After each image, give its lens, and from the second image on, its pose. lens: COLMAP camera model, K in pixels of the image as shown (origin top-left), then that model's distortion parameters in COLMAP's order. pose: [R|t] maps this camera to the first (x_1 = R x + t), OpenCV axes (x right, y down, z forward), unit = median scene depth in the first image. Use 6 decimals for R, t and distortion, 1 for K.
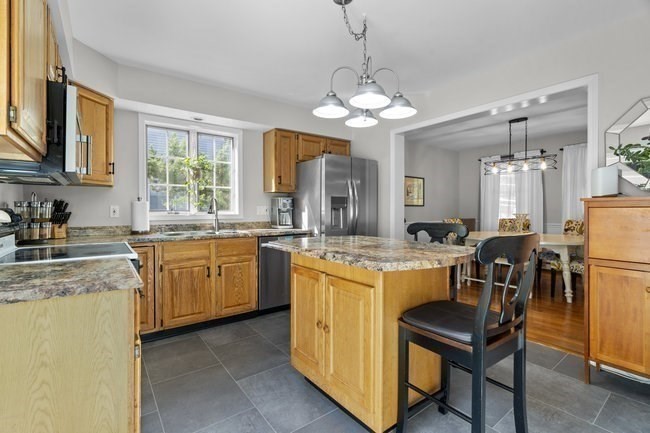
lens RADIAL K [[304.3, 0, 323.5], [0, 304.3, 214.9], [0, 0, 1]] dist [0.009399, 0.000267]
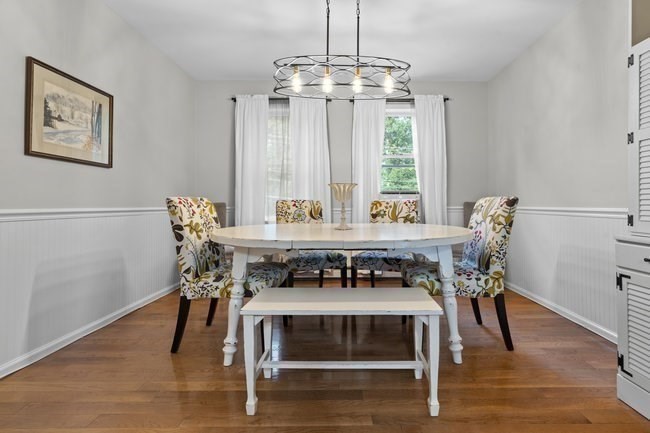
lens RADIAL K [[304.3, 0, 337.6], [0, 304.3, 199.6], [0, 0, 1]] dist [0.009399, 0.000267]
pose [[0.594991, 0.014991, 0.803592, 0.237873], [0.015098, 0.999441, -0.029823, 0.033134], [-0.803590, 0.029877, 0.594432, 0.679842]]
